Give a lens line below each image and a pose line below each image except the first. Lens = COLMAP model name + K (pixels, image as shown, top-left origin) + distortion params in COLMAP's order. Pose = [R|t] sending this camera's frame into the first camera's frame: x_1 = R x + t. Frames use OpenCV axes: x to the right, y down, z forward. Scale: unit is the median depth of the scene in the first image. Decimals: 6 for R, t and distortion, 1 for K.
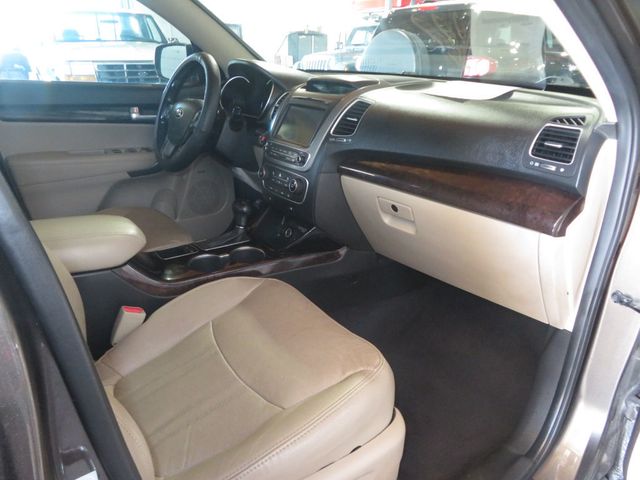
lens RADIAL K [[459.7, 0, 319.8], [0, 459.7, 234.7], [0, 0, 1]] dist [-0.007970, 0.003505]
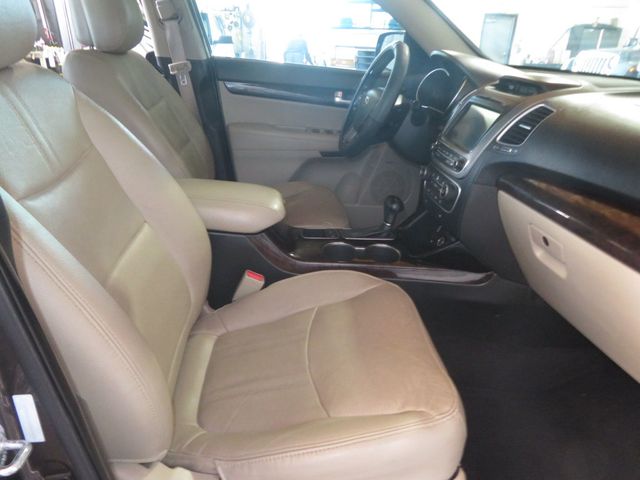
lens RADIAL K [[459.7, 0, 319.8], [0, 459.7, 234.7], [0, 0, 1]] dist [-0.007970, 0.003505]
pose [[0.861733, 0.226746, -0.453875, 0.165527], [-0.218657, 0.973212, 0.071050, -0.034859], [0.457827, 0.038017, 0.888228, 0.082559]]
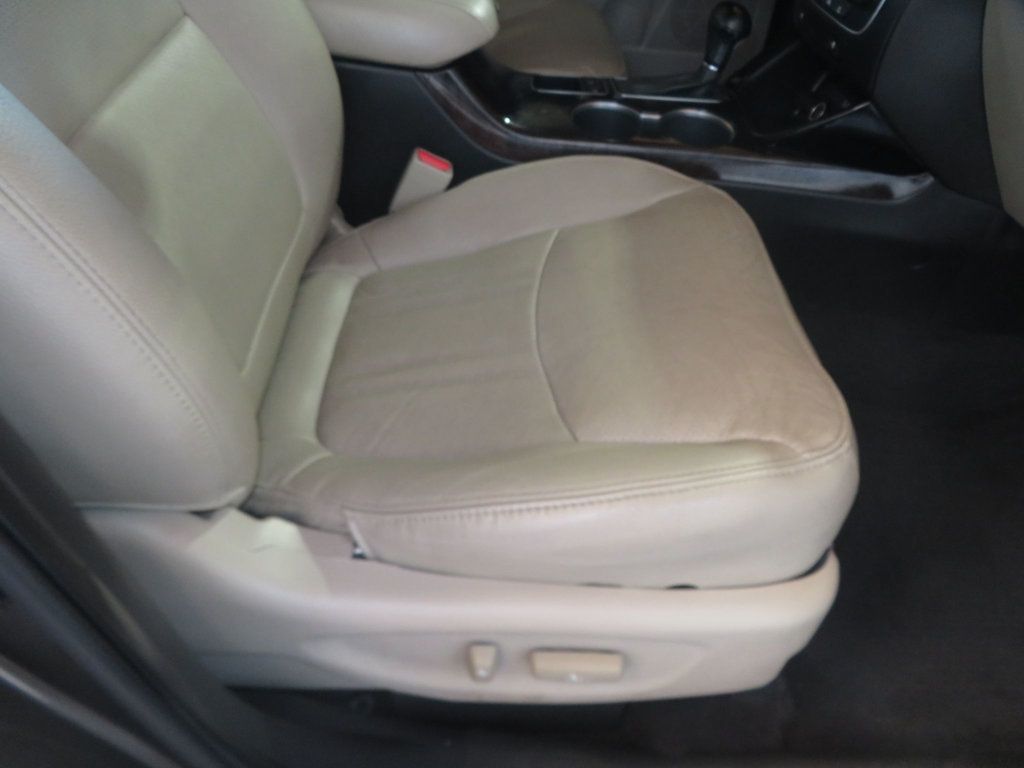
lens RADIAL K [[735.3, 0, 507.9], [0, 735.3, 385.9], [0, 0, 1]] dist [0.004092, 0.001323]
pose [[0.823395, 0.403729, -0.398778, 0.093861], [-0.247131, 0.887709, 0.388457, 0.035079], [0.510830, -0.221303, 0.830709, 0.228592]]
